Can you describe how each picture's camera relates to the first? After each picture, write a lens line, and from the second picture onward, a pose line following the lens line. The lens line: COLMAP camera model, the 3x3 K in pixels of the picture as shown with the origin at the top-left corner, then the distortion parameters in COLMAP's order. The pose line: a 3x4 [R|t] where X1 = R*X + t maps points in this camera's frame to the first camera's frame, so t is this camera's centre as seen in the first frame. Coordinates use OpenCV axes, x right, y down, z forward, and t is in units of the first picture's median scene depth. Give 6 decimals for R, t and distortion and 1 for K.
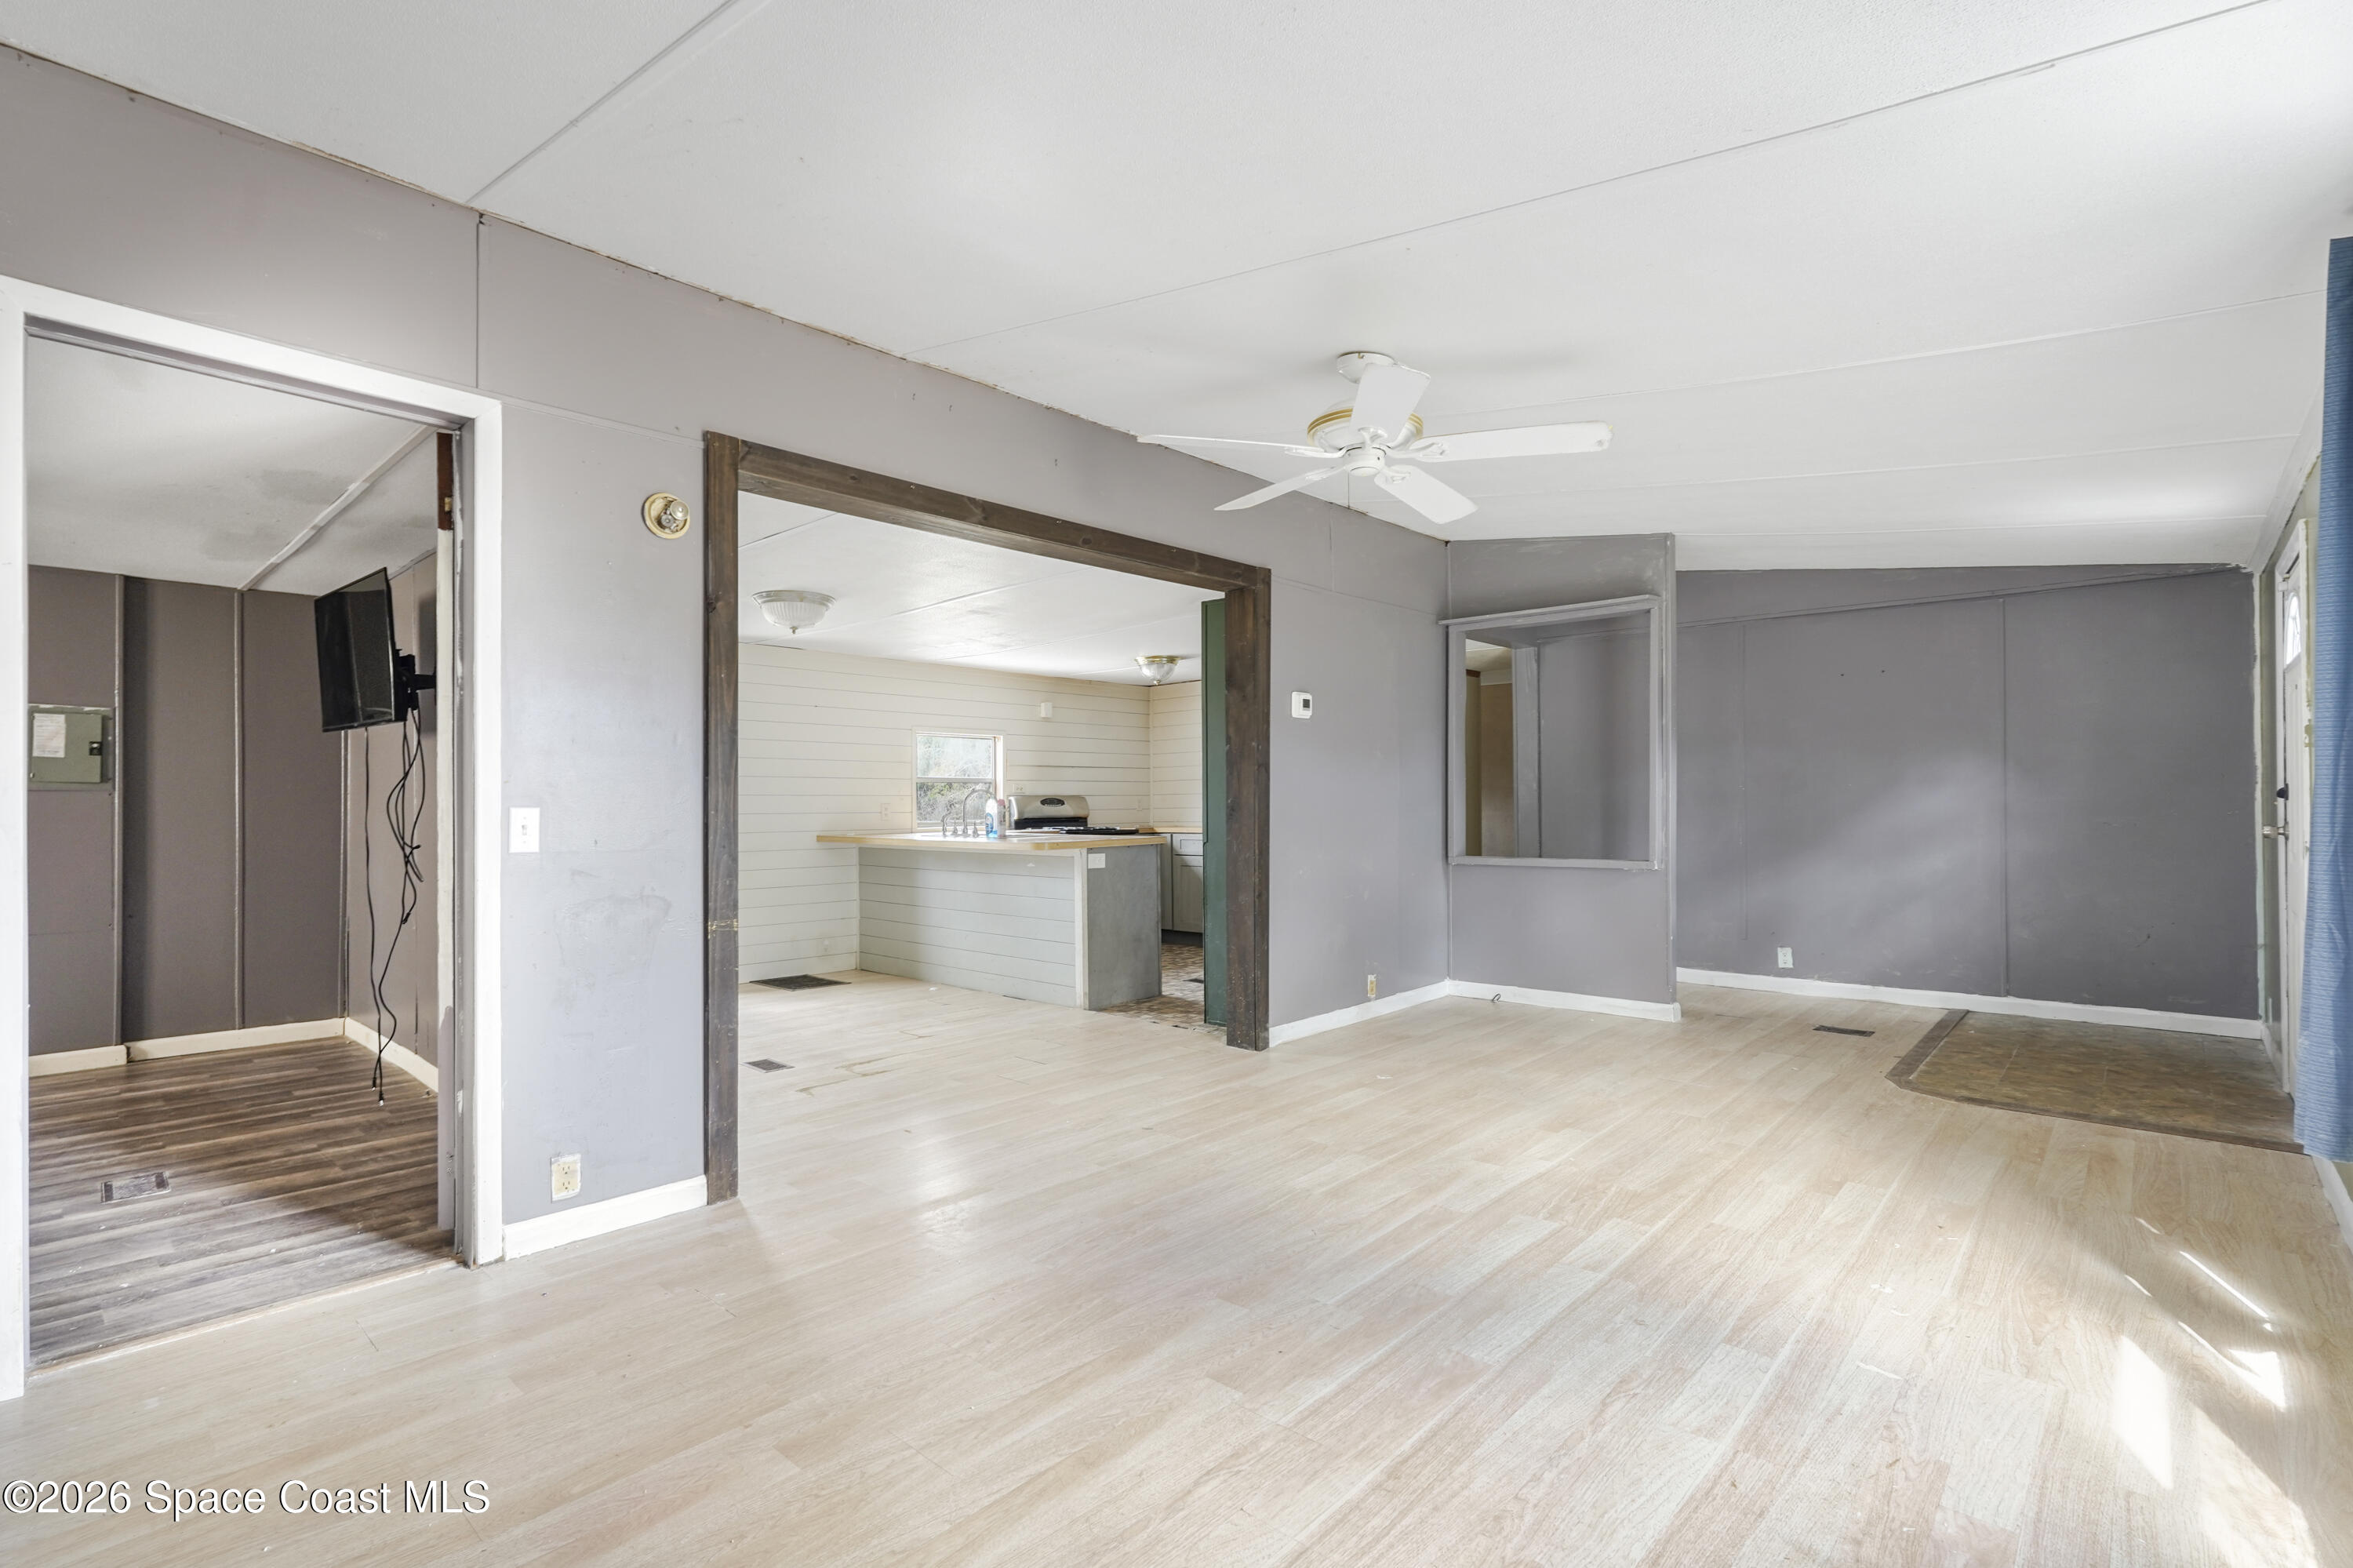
lens RADIAL K [[1093.8, 0, 1172.7], [0, 1093.8, 793.6], [0, 0, 1]] dist [-0.025421, 0.011543]
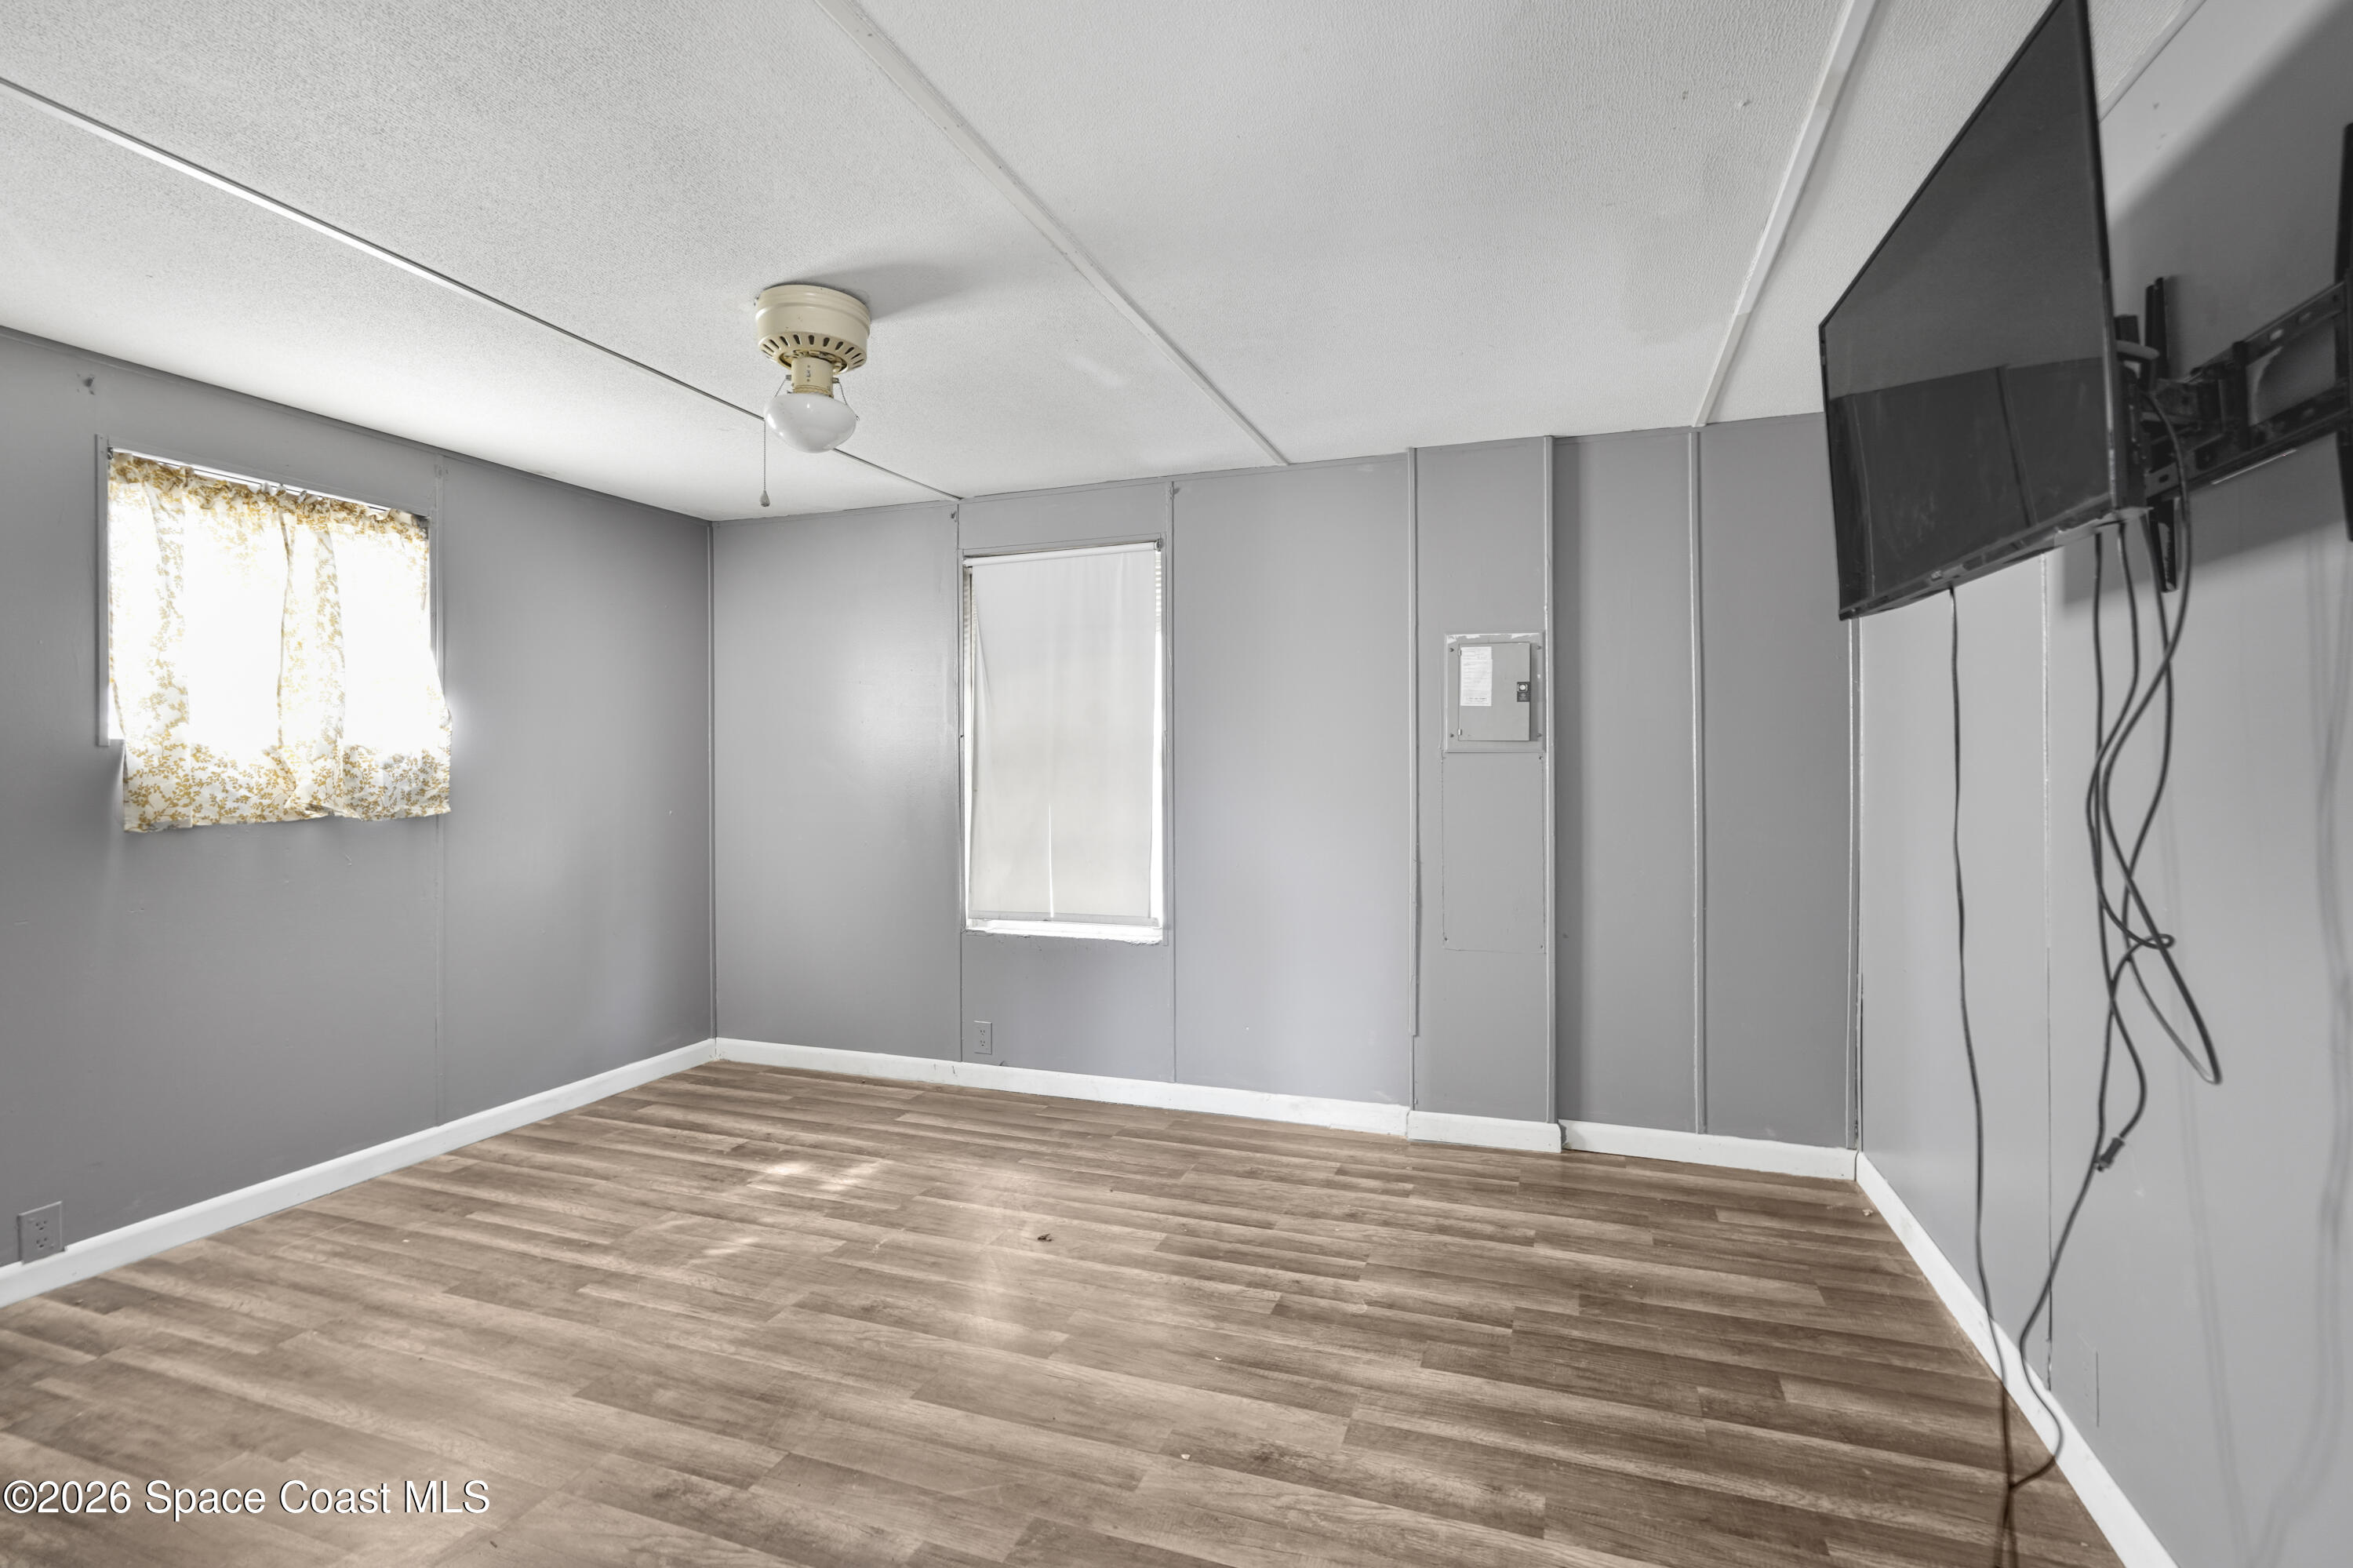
lens RADIAL K [[1089.2, 0, 1197.0], [0, 1089.2, 765.4], [0, 0, 1]] dist [-0.021890, 0.010046]
pose [[0.396923, 0.004234, -0.917842, -0.443713], [0.014413, 0.999837, 0.010845, -0.005315], [0.917739, -0.017533, 0.396797, 0.533320]]
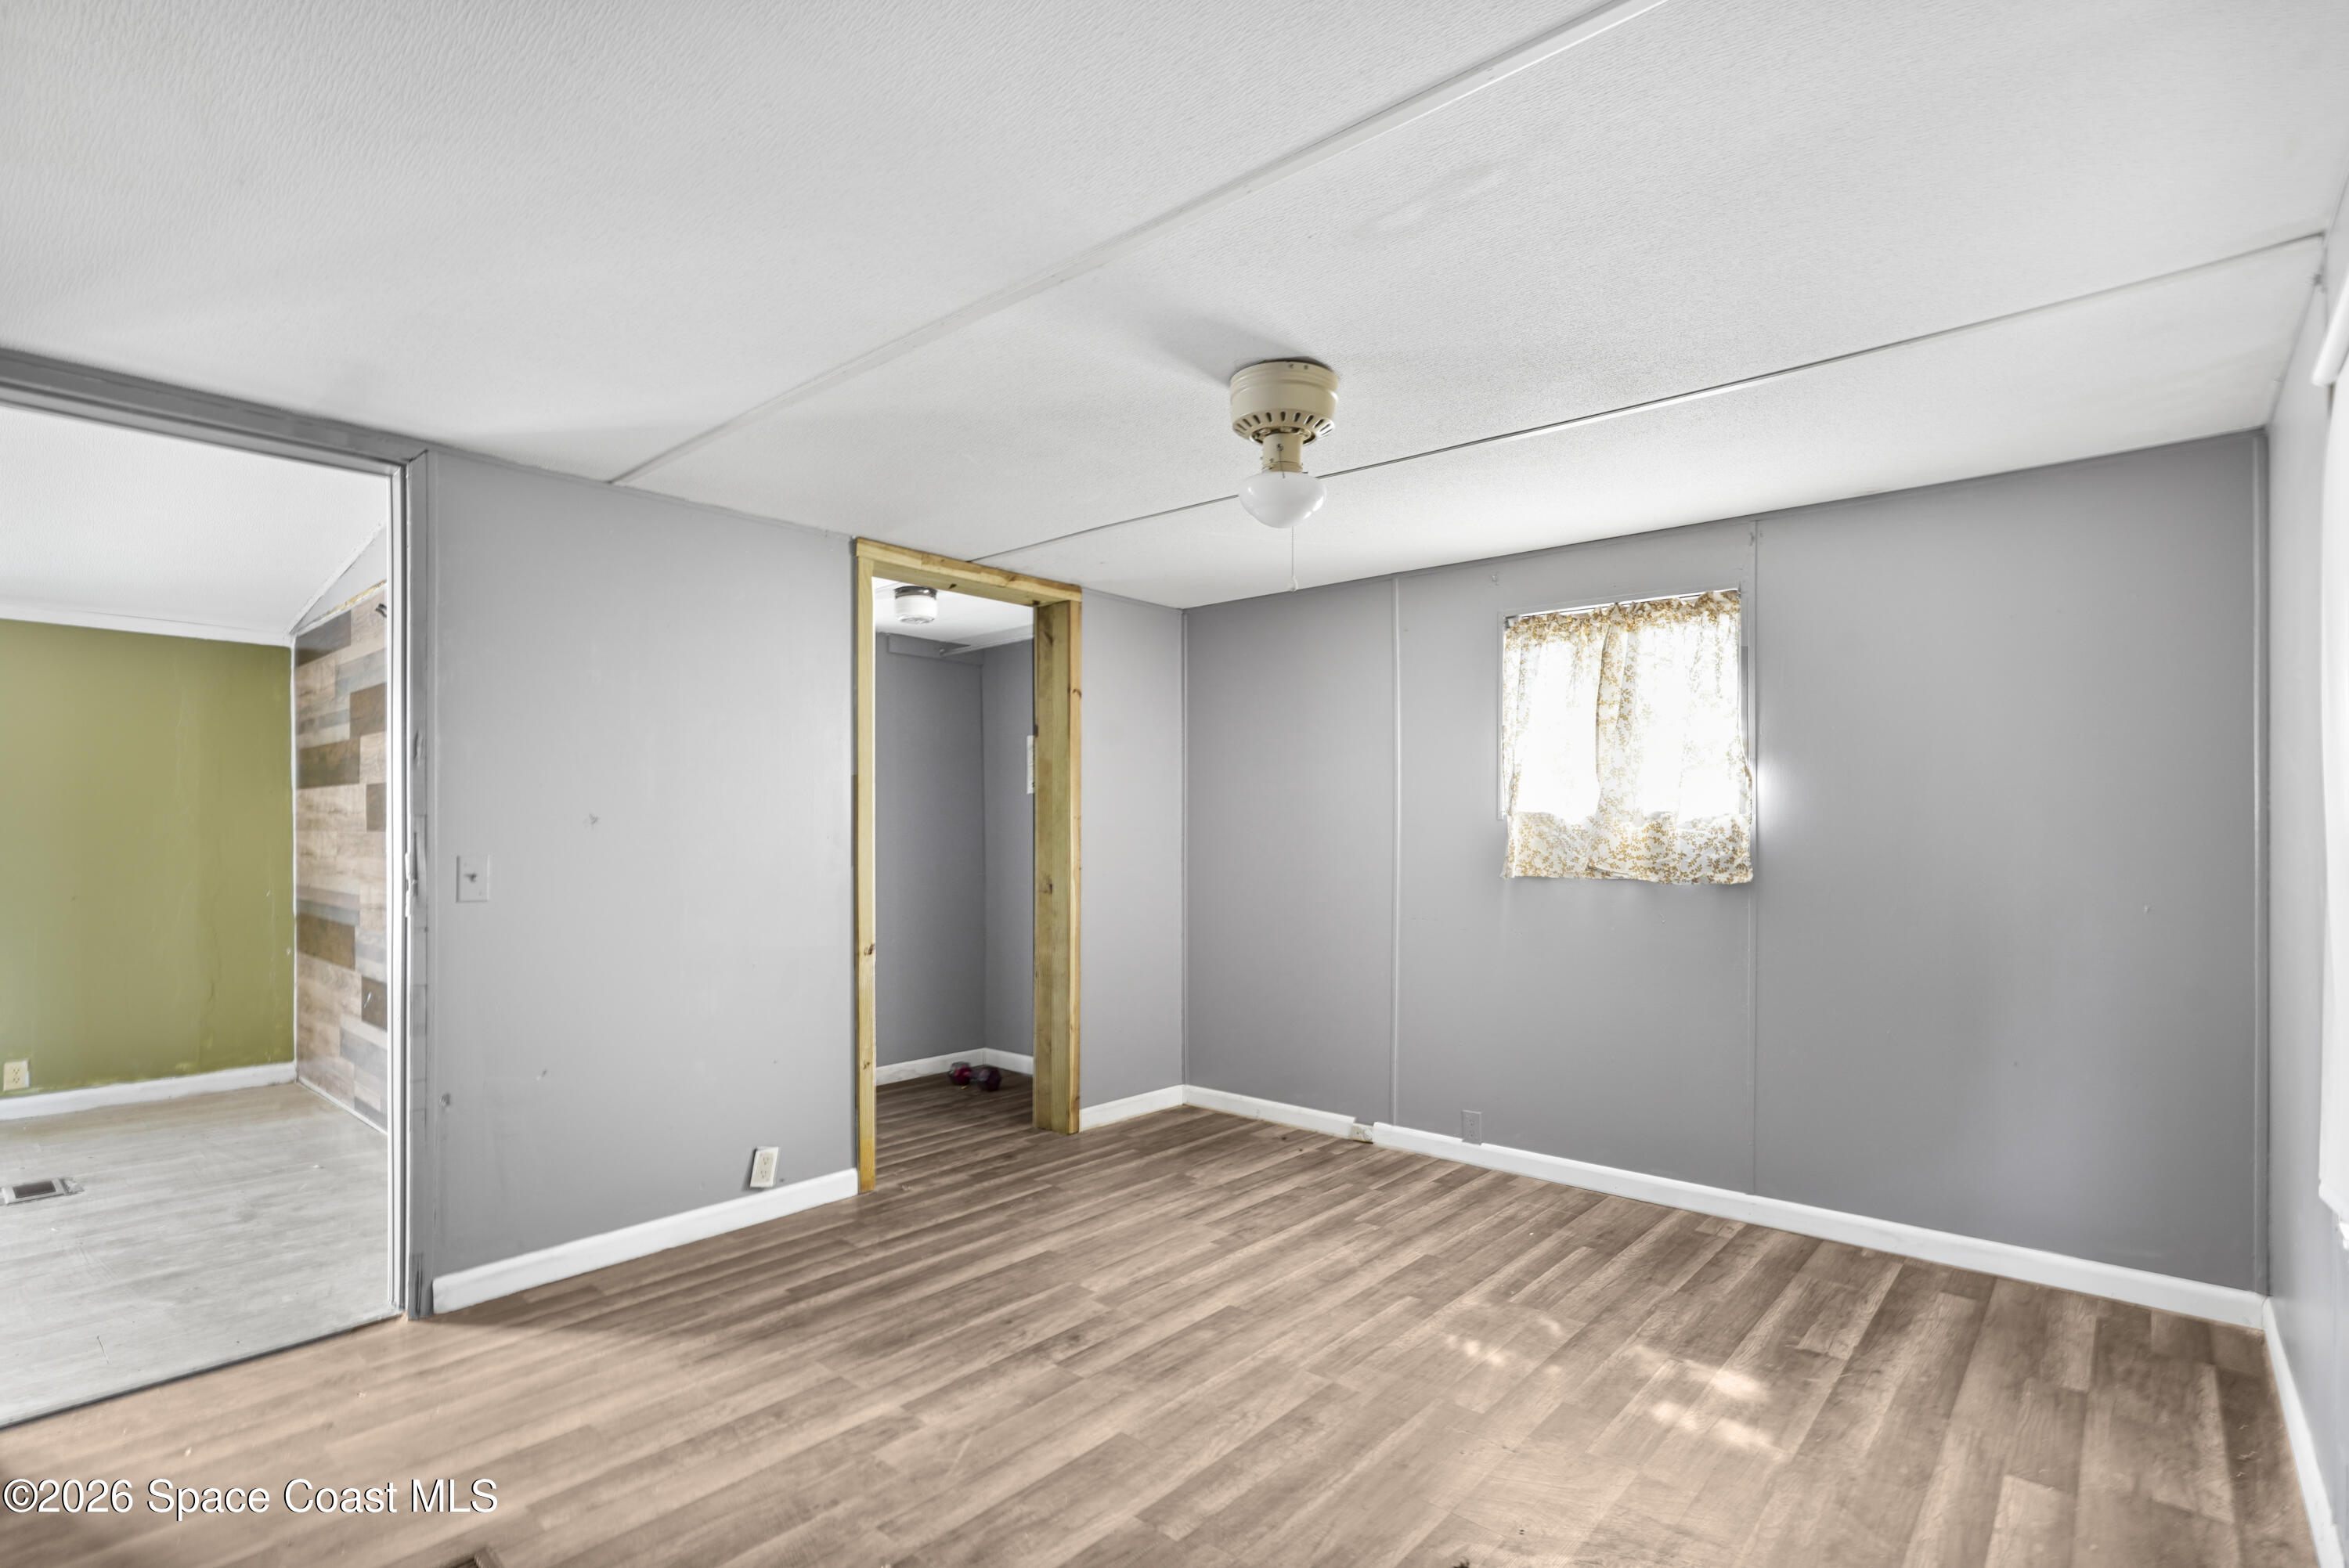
lens RADIAL K [[1106.3, 0, 1178.4], [0, 1106.3, 837.5], [0, 0, 1]] dist [-0.000484, 0.001236]
pose [[-0.999508, 0.005242, -0.030921, -0.902231], [0.005369, 0.999977, -0.004041, -0.001734], [0.030899, -0.004205, -0.999514, 1.077852]]
